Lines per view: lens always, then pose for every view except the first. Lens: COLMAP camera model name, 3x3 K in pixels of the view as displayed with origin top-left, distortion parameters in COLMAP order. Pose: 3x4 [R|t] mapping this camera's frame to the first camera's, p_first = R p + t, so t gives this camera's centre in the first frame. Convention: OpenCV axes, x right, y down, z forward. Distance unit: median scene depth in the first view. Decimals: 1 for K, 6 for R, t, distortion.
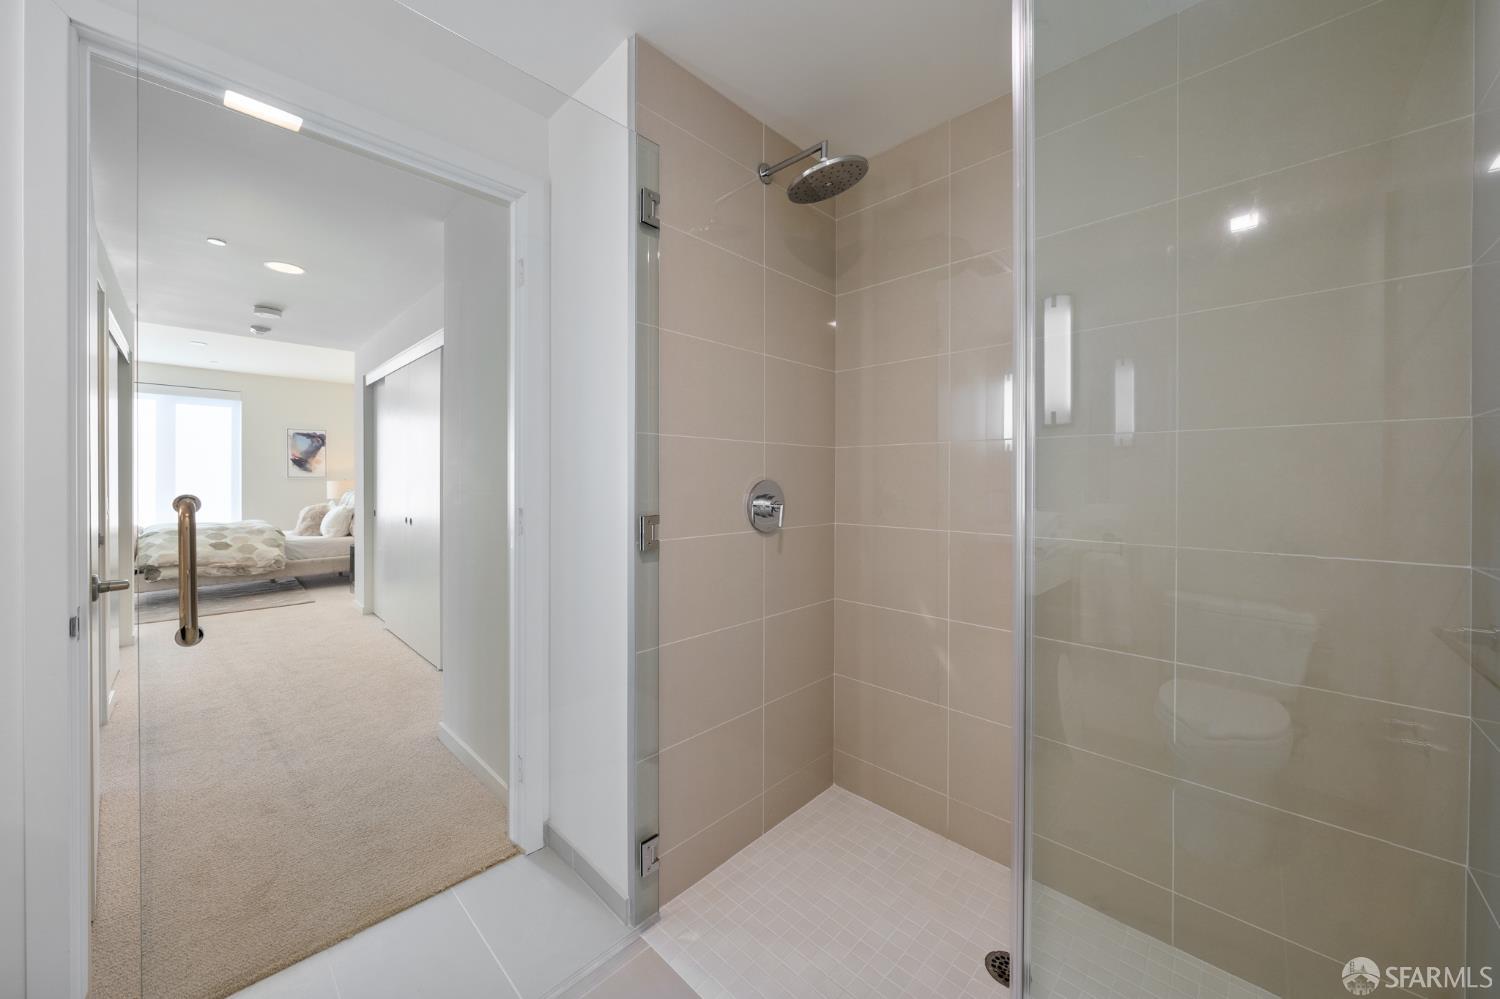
lens RADIAL K [[545.9, 0, 744.1], [0, 545.9, 490.2], [0, 0, 1]] dist [-0.000322, -0.000004]
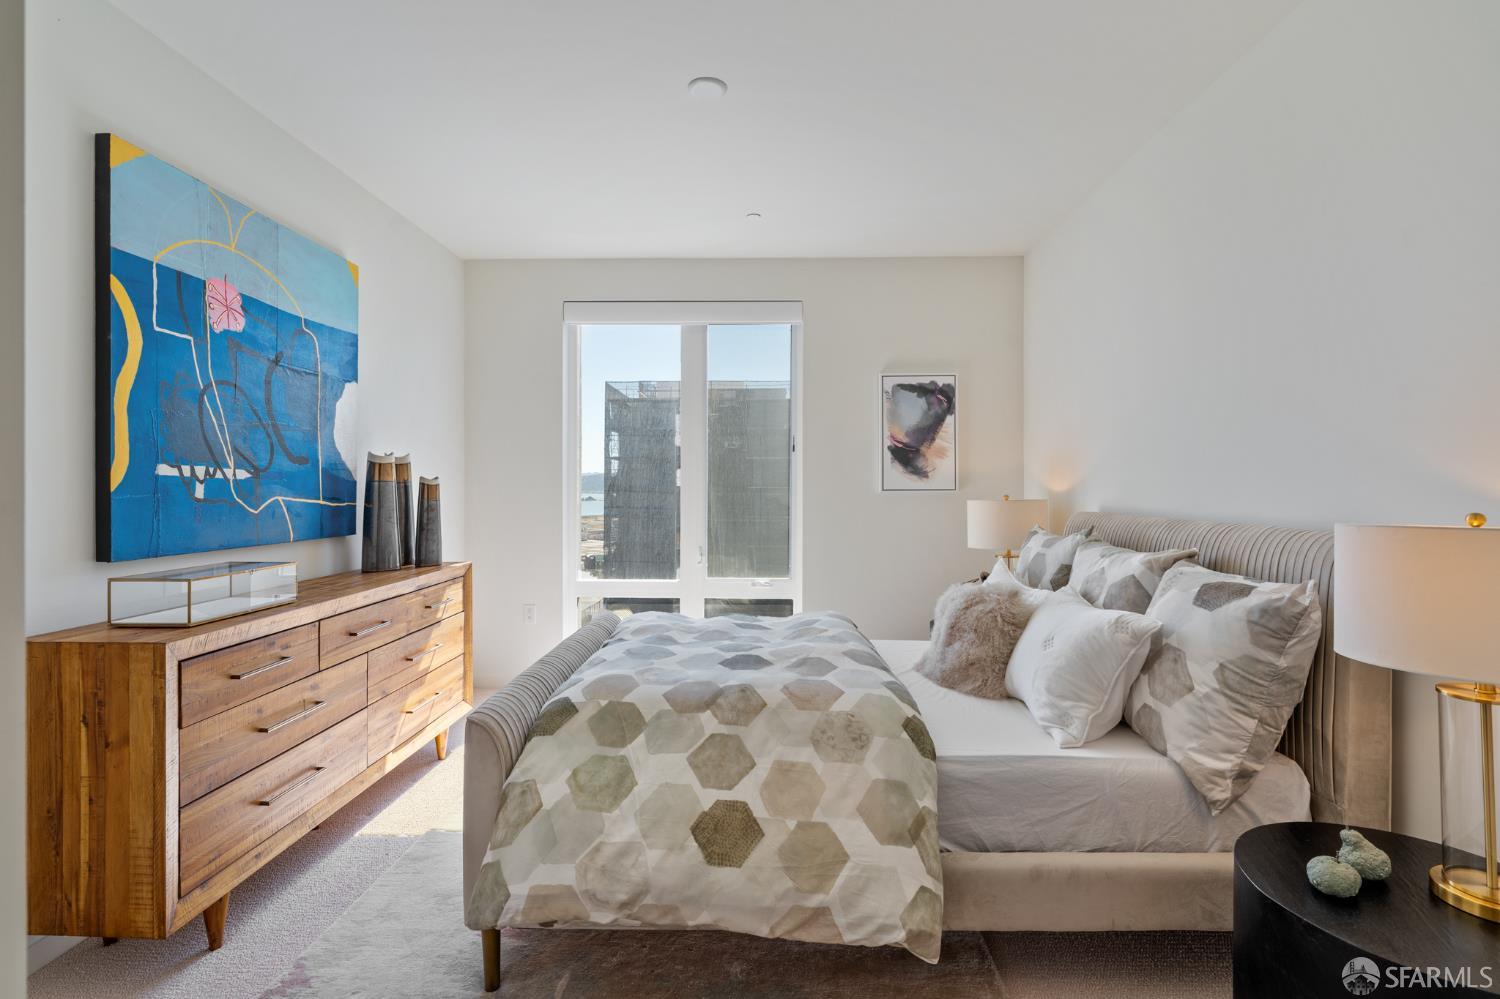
lens RADIAL K [[736.7, 0, 750.7], [0, 736.7, 499.3], [0, 0, 1]] dist [0.000482, 0.000016]
pose [[0.679075, -0.003079, -0.734062, -0.480463], [-0.005614, 0.999940, -0.009387, -0.010891], [0.734047, 0.010496, 0.679017, 0.531049]]
